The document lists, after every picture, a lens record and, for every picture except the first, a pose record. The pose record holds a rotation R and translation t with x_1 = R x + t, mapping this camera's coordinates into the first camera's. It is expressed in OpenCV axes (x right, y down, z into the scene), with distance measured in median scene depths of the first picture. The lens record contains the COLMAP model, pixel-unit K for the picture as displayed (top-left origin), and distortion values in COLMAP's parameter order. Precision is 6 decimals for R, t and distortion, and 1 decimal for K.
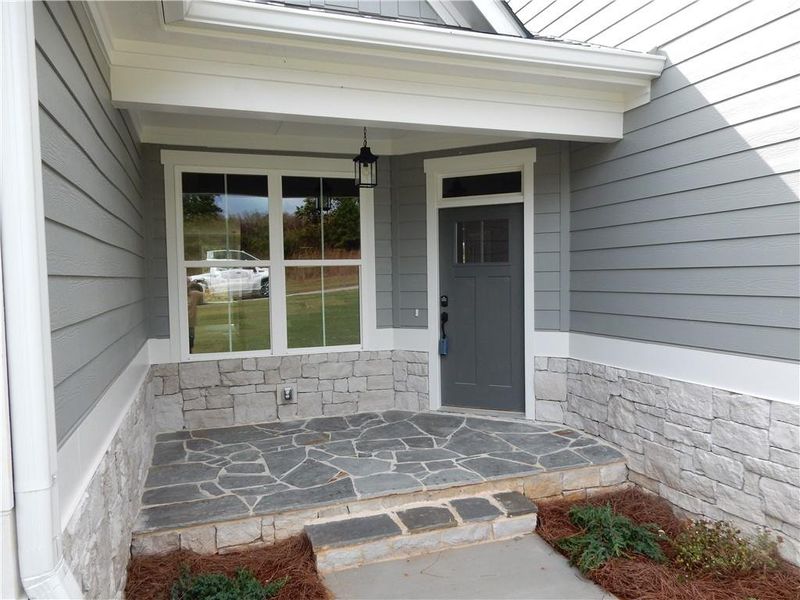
lens RADIAL K [[591.0, 0, 404.3], [0, 591.0, 302.7], [0, 0, 1]] dist [0.001867, 0.001792]
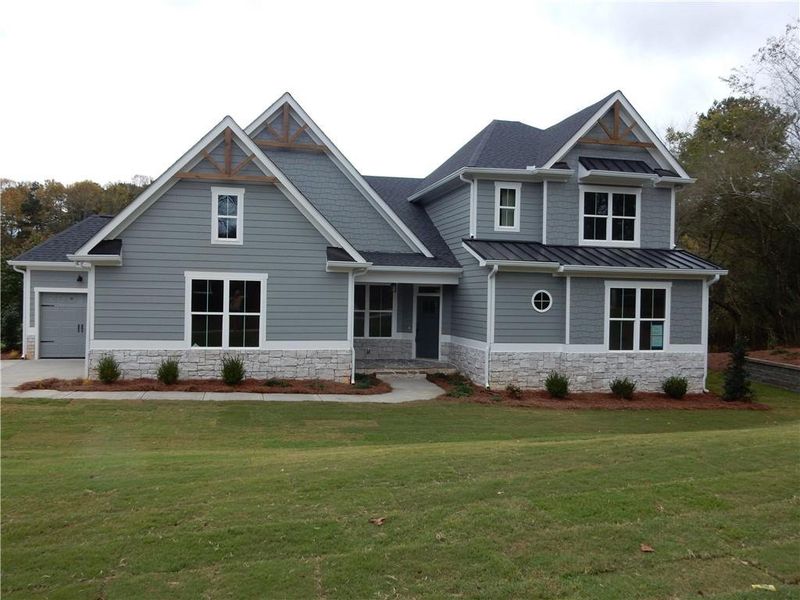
lens RADIAL K [[684.0, 0, 400.0], [0, 684.0, 300.0], [0, 0, 1]] dist [0.004502, 0.000485]
pose [[0.992847, 0.040074, -0.112466, 0.476446], [-0.044382, 0.998364, -0.036062, 0.001973], [0.110837, 0.040796, 0.993001, -3.355239]]
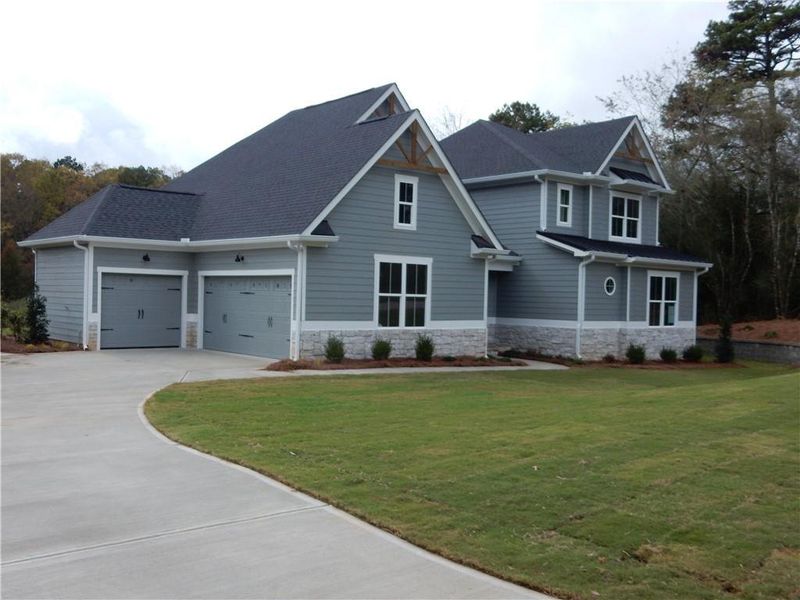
lens RADIAL K [[807.7, 0, 400.0], [0, 807.7, 300.0], [0, 0, 1]] dist [0.004964, 0.004247]
pose [[0.930506, 0.041010, 0.363973, -2.437436], [-0.025709, 0.998574, -0.046785, 0.218212], [-0.365373, 0.034177, 0.930234, -4.027804]]
